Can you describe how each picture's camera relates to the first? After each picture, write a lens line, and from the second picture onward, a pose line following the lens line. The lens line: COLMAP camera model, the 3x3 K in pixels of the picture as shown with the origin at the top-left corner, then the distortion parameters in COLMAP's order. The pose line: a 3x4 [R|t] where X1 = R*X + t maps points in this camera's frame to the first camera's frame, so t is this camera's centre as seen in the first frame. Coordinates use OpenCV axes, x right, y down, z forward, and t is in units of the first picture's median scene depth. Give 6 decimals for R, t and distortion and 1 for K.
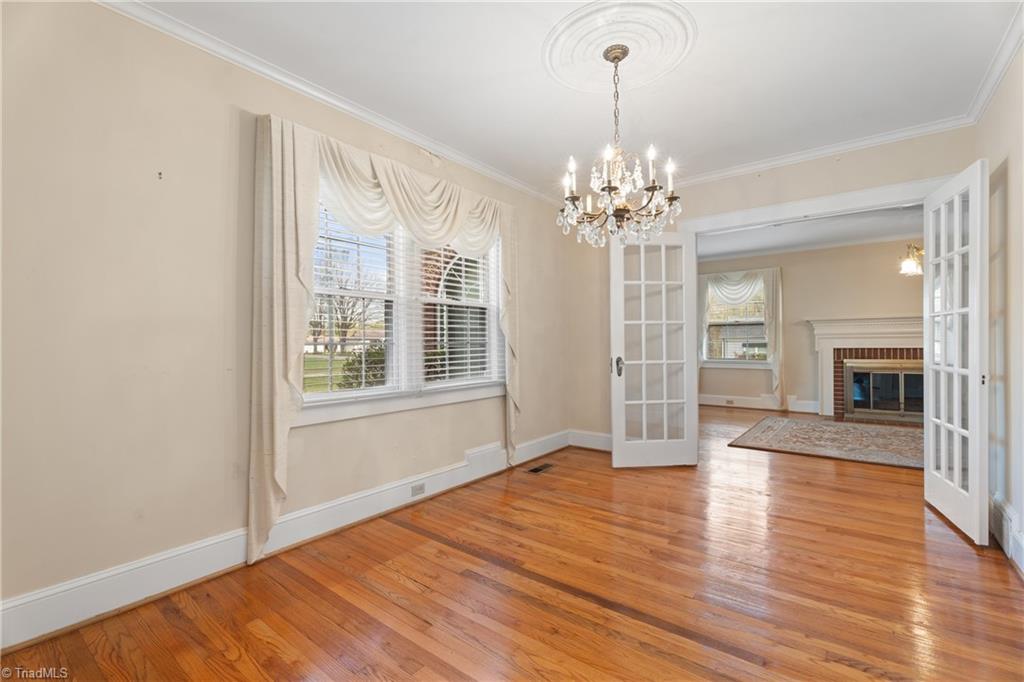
lens RADIAL K [[460.7, 0, 506.2], [0, 460.7, 347.6], [0, 0, 1]] dist [-0.000752, 0.000306]
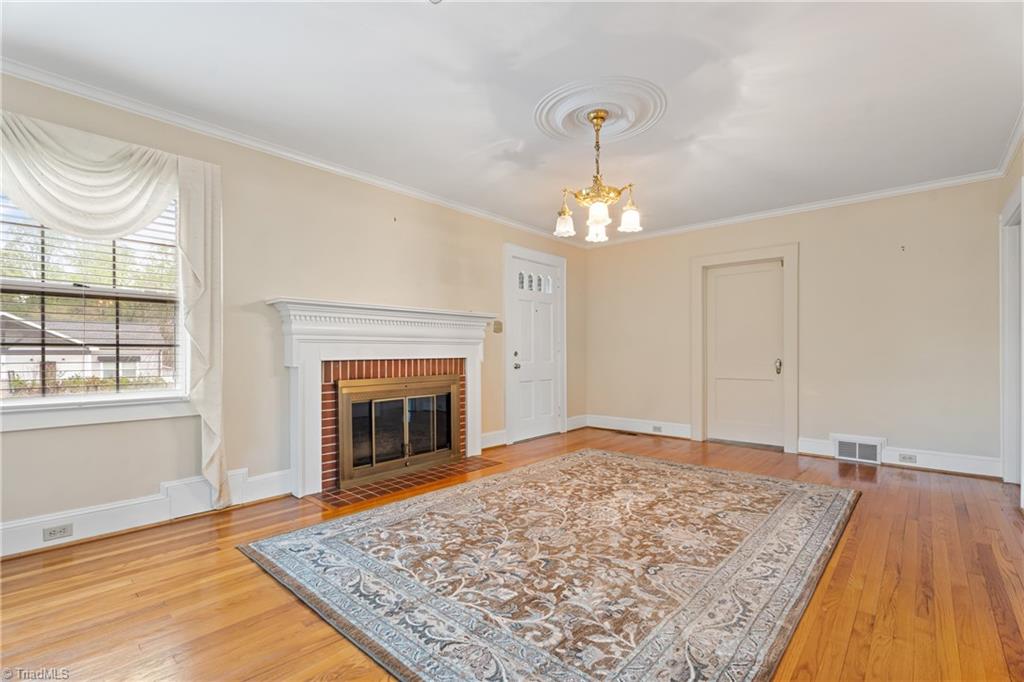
lens RADIAL K [[460.7, 0, 510.6], [0, 460.7, 351.3], [0, 0, 1]] dist [-0.000752, 0.000306]
pose [[0.067490, -0.001387, 0.997719, 0.210766], [0.007821, 0.999969, 0.000861, -0.007287], [-0.997689, 0.007745, 0.067499, 0.753868]]
